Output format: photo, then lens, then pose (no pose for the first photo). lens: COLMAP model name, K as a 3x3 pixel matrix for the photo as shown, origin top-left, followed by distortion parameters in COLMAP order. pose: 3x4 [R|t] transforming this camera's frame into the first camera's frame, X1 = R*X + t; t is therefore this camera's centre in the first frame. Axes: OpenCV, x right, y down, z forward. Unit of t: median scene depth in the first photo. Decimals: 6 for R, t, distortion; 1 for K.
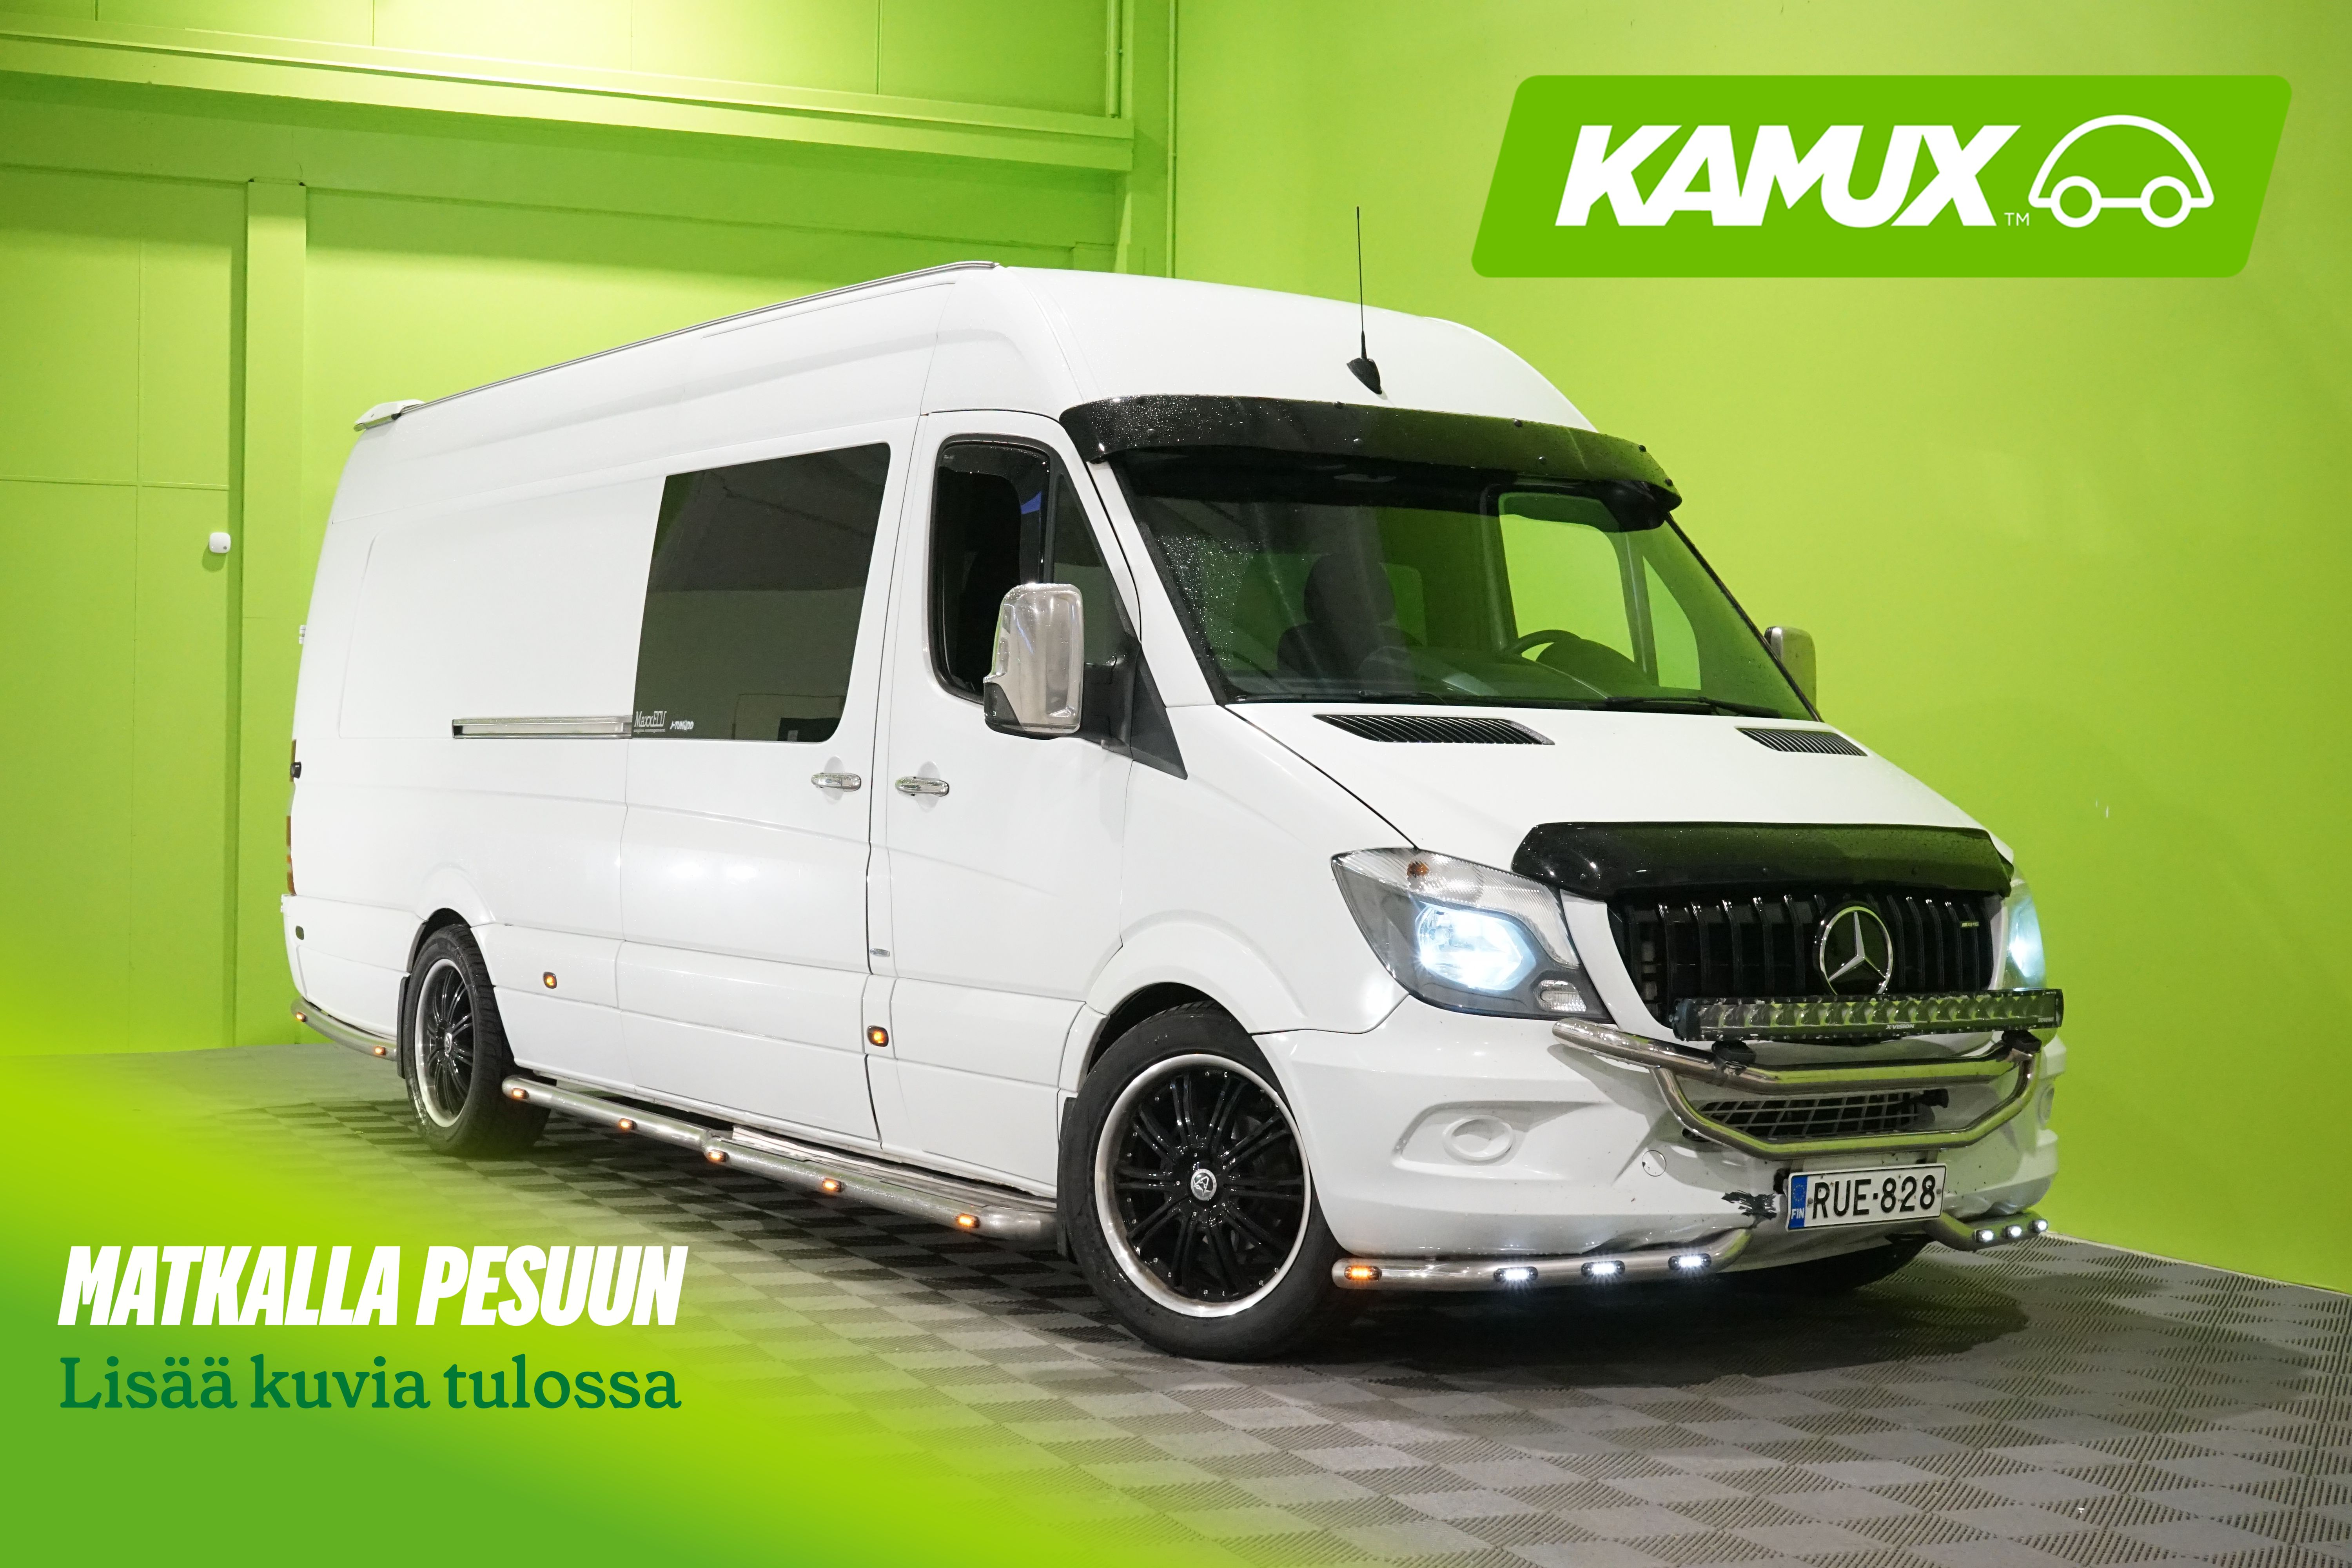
lens RADIAL K [[3177.7, 0, 1177.9], [0, 3177.7, 794.6], [0, 0, 1]] dist [0.068622, 0.000000]
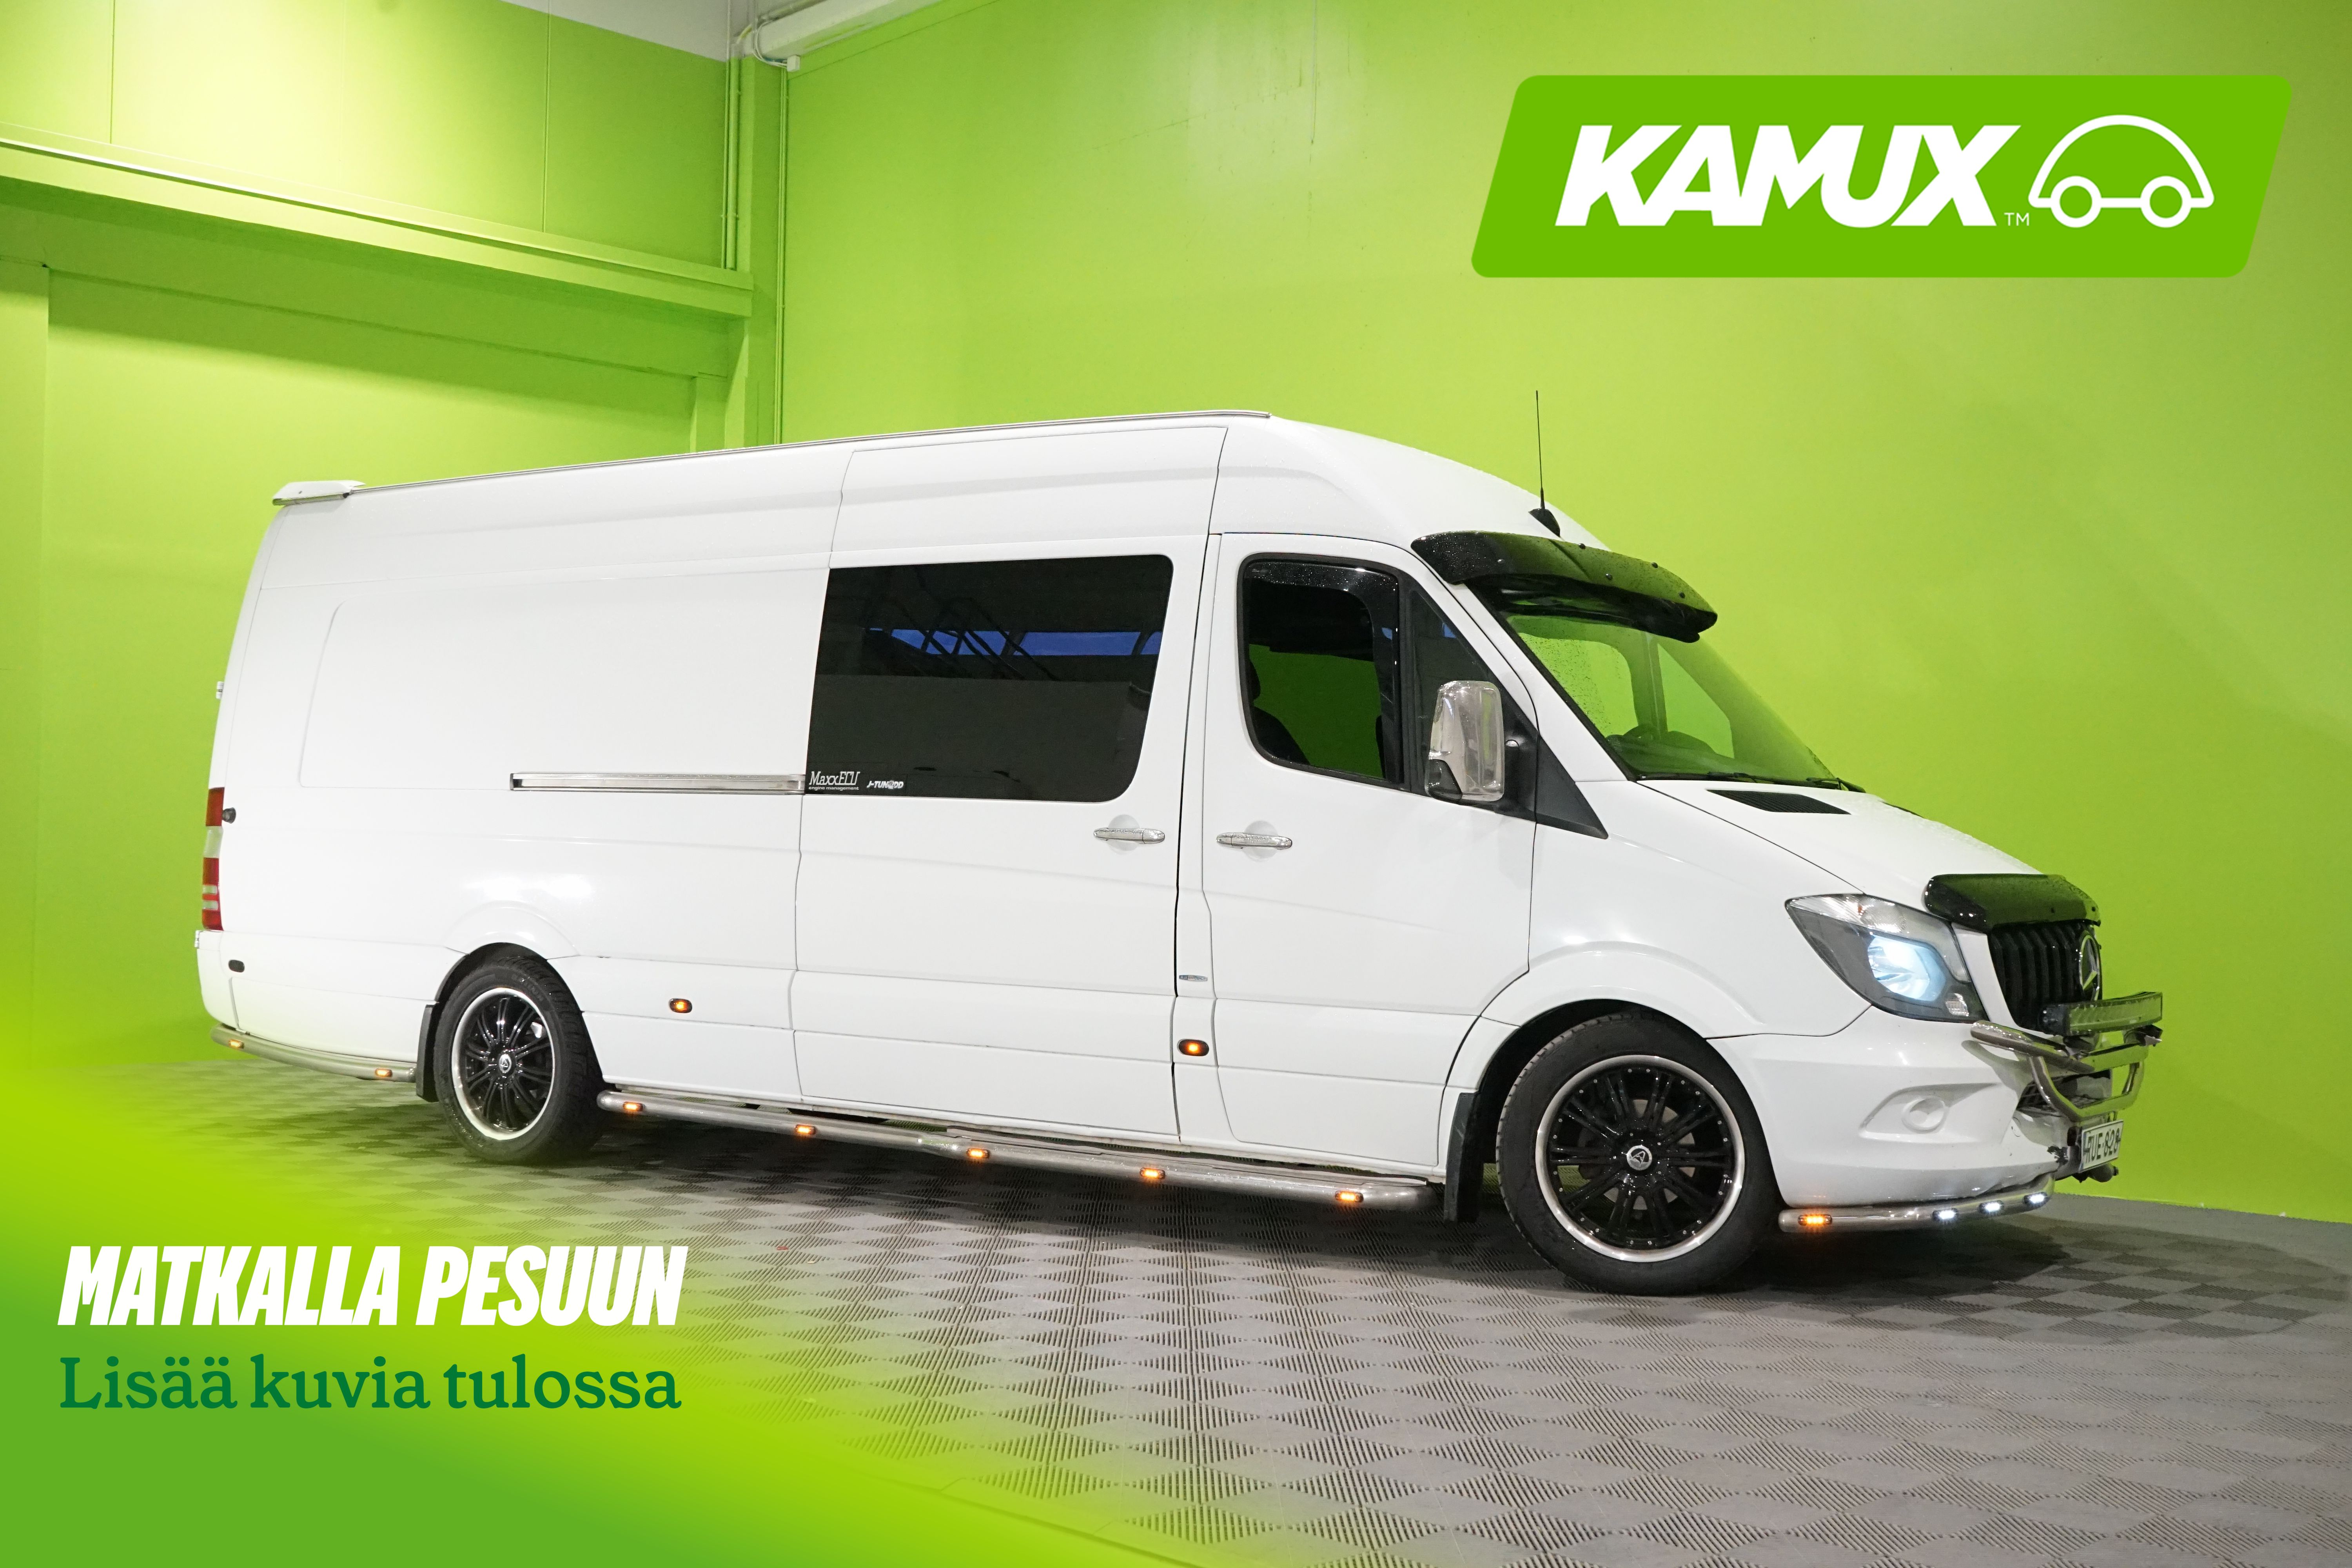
lens RADIAL K [[2556.9, 0, 1174.2], [0, 2556.9, 778.8], [0, 0, 1]] dist [0.037497, 0.000000]
pose [[0.919179, 0.014155, 0.393585, -0.525323], [-0.006221, 0.999751, -0.021425, -0.005441], [-0.393790, 0.017245, 0.919038, 0.118355]]
